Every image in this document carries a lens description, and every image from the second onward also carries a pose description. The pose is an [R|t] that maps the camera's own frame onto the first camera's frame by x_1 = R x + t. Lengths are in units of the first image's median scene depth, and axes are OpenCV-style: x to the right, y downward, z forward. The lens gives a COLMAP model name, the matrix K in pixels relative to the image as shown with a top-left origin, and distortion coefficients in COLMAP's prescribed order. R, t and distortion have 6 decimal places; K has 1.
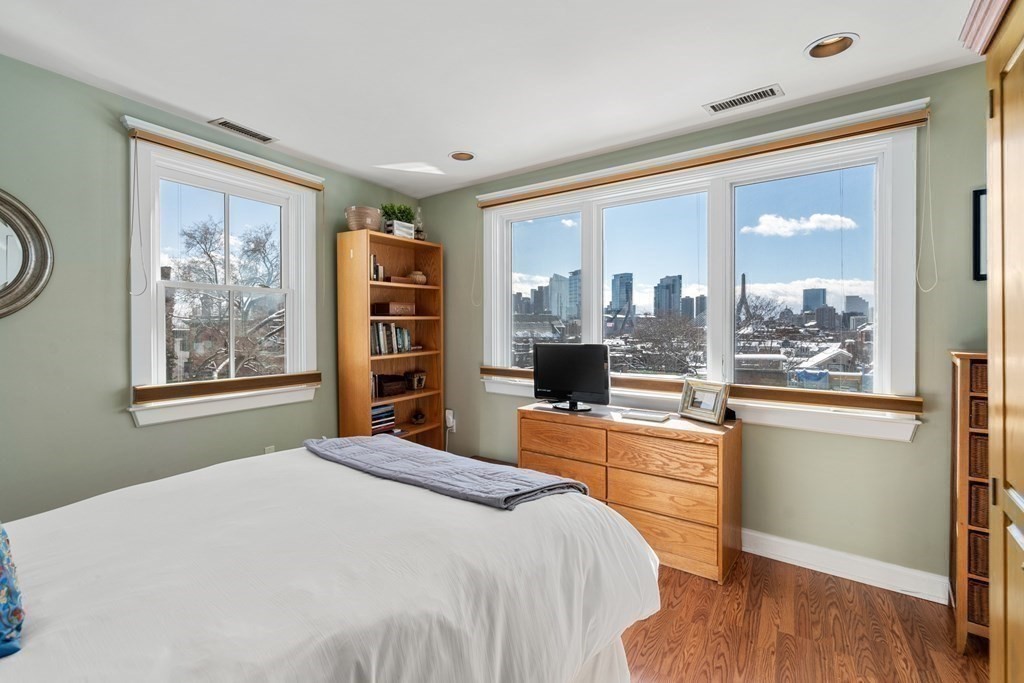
lens RADIAL K [[477.2, 0, 510.4], [0, 477.2, 333.3], [0, 0, 1]] dist [-0.001439, -0.000036]
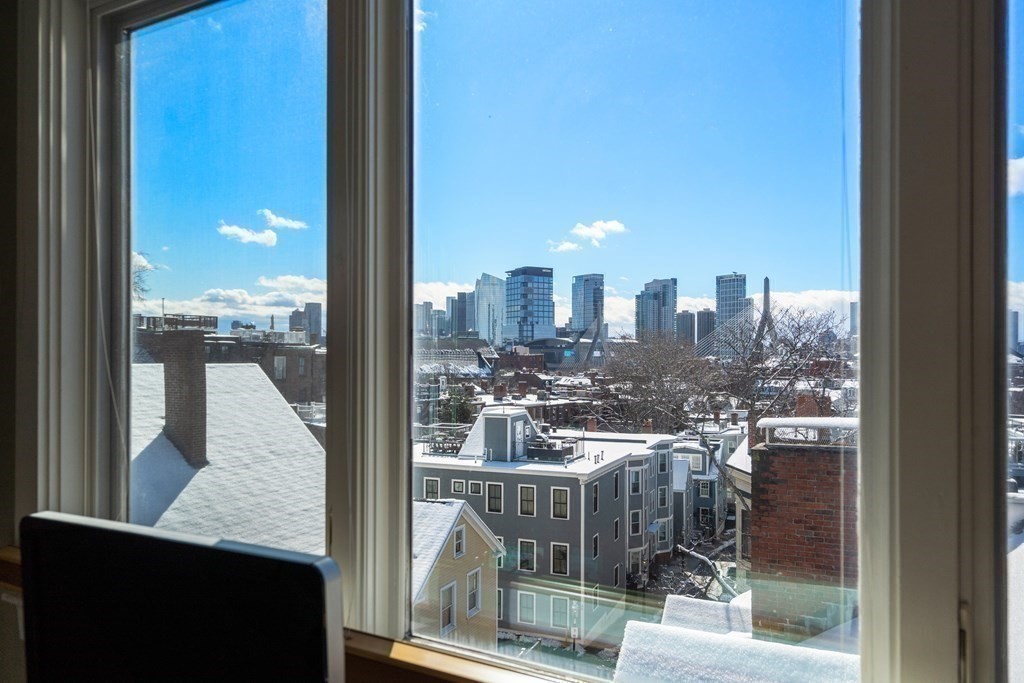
lens RADIAL K [[750.2, 0, 509.0], [0, 750.2, 352.3], [0, 0, 1]] dist [0.012438, -0.003649]
pose [[0.992228, 0.002714, 0.124407, 0.002949], [-0.000355, 0.999820, -0.018980, -0.000654], [-0.124436, 0.018789, 0.992050, 0.008434]]
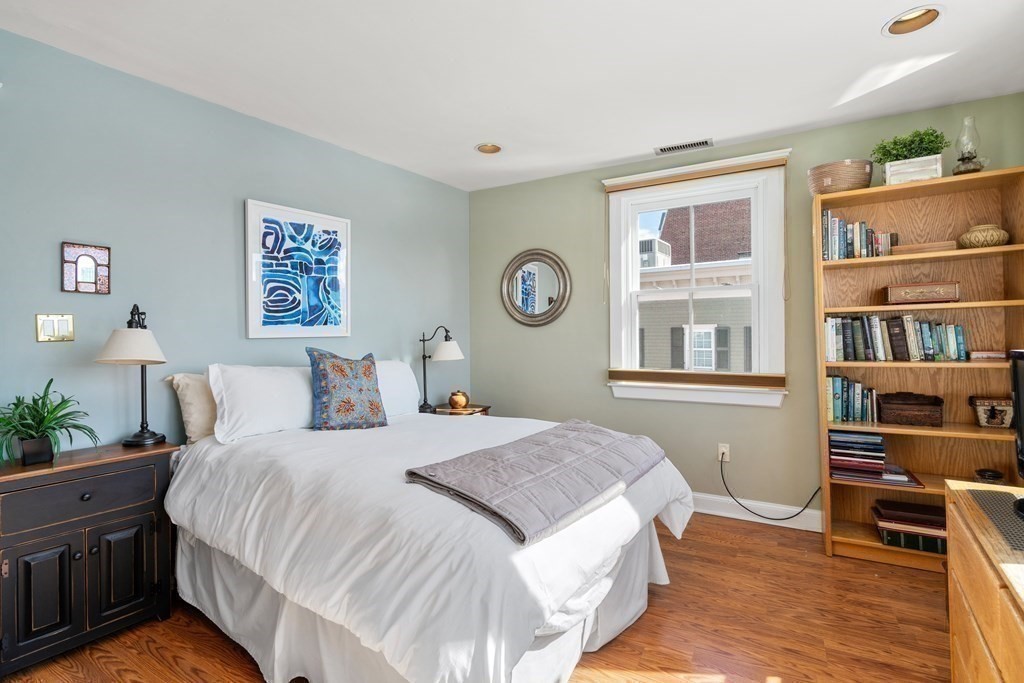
lens RADIAL K [[477.2, 0, 507.9], [0, 477.2, 335.6], [0, 0, 1]] dist [-0.001439, -0.000036]
pose [[0.023558, 0.004131, -0.999714, 0.450376], [-0.004720, 0.999981, 0.004021, 0.007408], [0.999711, 0.004624, 0.023577, 0.482157]]
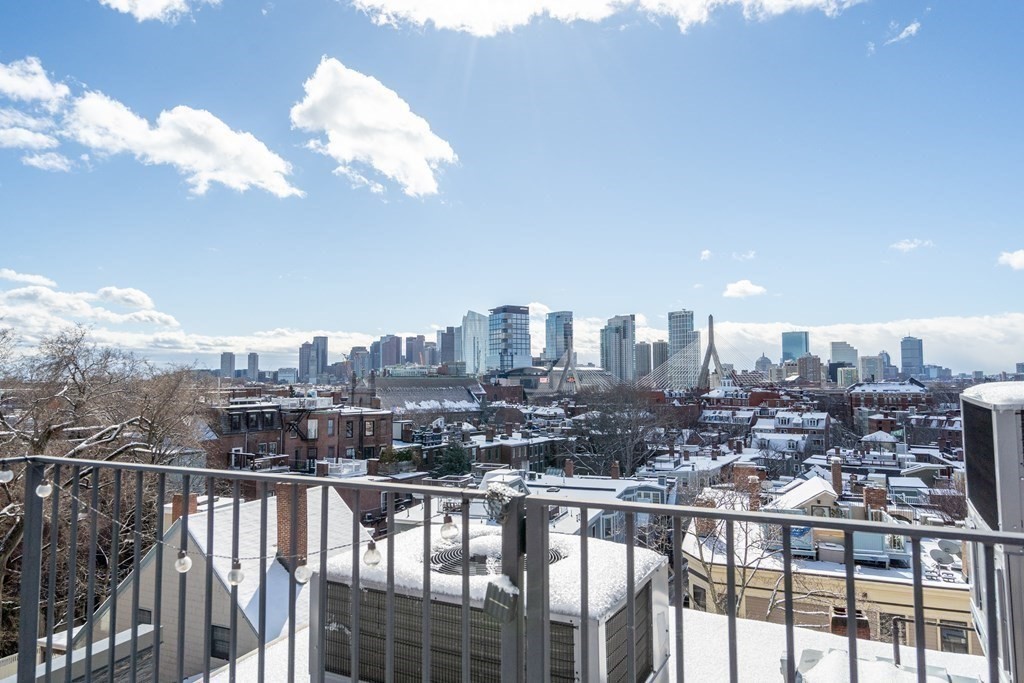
lens RADIAL K [[655.8, 0, 511.1], [0, 655.8, 336.6], [0, 0, 1]] dist [0.006804, 0.002341]
pose [[0.987624, 0.002331, 0.156825, -0.004014], [0.009122, 0.997344, -0.072267, -0.017034], [-0.156577, 0.072803, 0.984979, -0.008592]]
